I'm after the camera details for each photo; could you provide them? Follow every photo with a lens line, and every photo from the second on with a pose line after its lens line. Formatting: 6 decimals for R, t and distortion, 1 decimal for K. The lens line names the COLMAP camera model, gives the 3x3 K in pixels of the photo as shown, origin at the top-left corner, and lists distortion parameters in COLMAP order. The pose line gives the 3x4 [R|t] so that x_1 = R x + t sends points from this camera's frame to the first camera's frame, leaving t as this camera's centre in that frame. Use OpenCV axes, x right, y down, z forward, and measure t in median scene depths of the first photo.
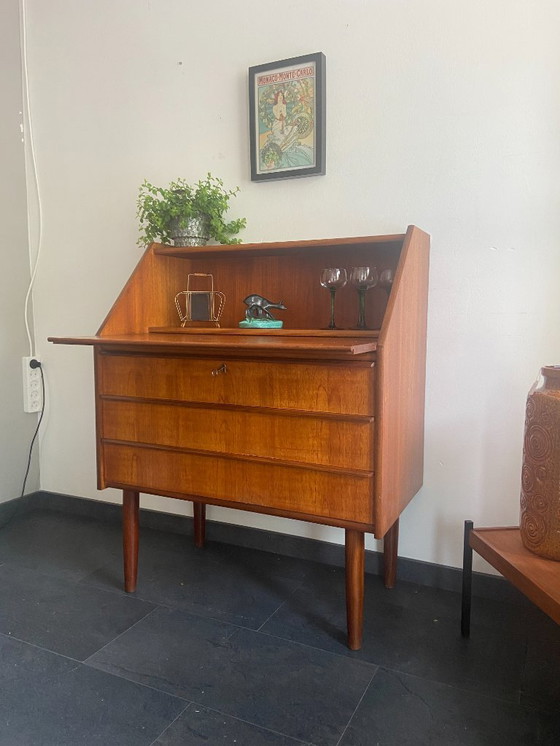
lens RADIAL K [[565.3, 0, 281.0], [0, 565.3, 366.0], [0, 0, 1]] dist [0.120950, -0.143881]
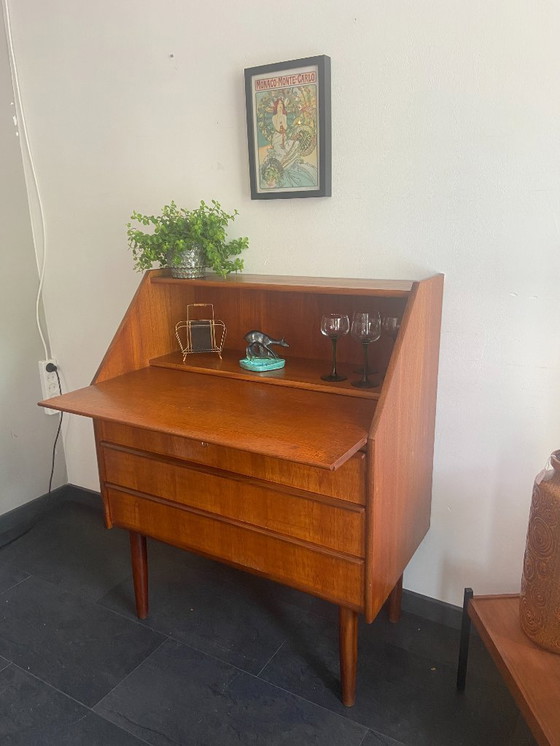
lens RADIAL K [[565.9, 0, 283.4], [0, 565.9, 371.8], [0, 0, 1]] dist [0.125423, -0.155570]
pose [[0.996604, 0.001202, -0.082329, 0.086507], [0.013345, 0.984315, 0.175917, -0.248790], [0.081250, -0.176418, 0.980956, 0.071720]]
